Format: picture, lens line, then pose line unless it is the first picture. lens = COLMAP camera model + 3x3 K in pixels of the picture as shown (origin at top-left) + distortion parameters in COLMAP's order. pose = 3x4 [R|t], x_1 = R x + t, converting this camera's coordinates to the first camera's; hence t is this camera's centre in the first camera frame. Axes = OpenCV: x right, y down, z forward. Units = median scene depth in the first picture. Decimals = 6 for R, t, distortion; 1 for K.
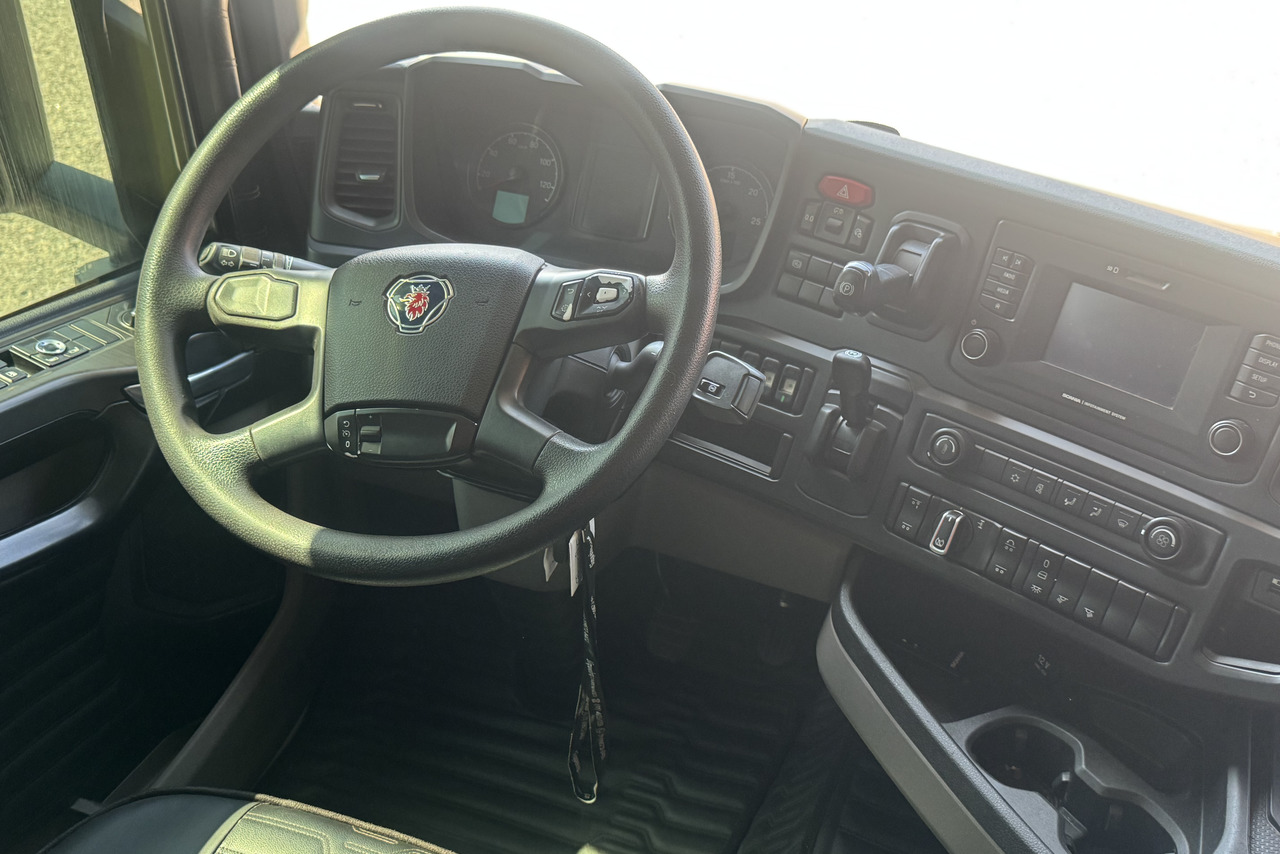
lens RADIAL K [[1284.2, 0, 644.8], [0, 1284.2, 424.4], [0, 0, 1]] dist [0.031667, 0.000000]
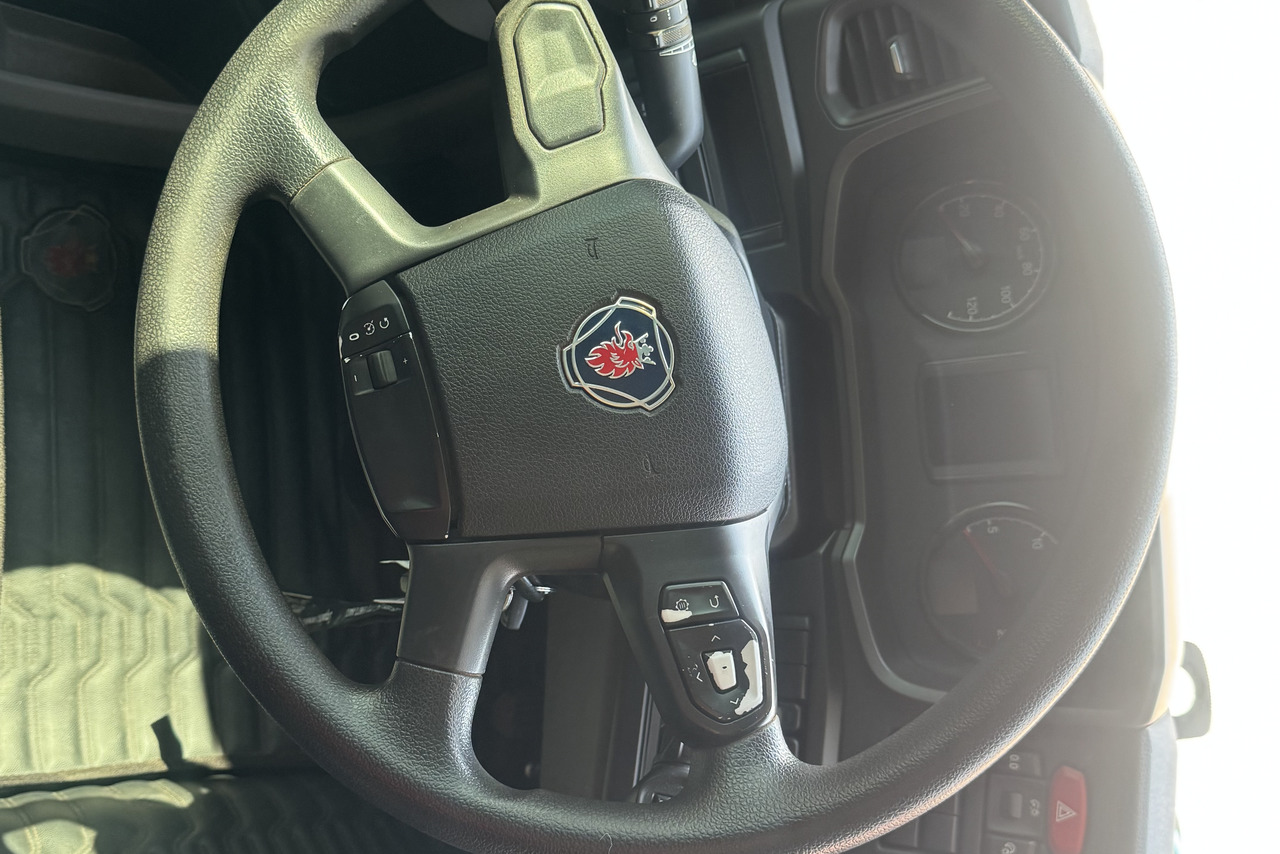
lens RADIAL K [[1297.0, 0, 634.4], [0, 1297.0, 422.8], [0, 0, 1]] dist [0.039000, 0.000000]
pose [[0.326382, 0.939776, 0.101464, -0.205487], [-0.925315, 0.295734, 0.237346, -0.232637], [0.193046, -0.171351, 0.966112, 0.414184]]
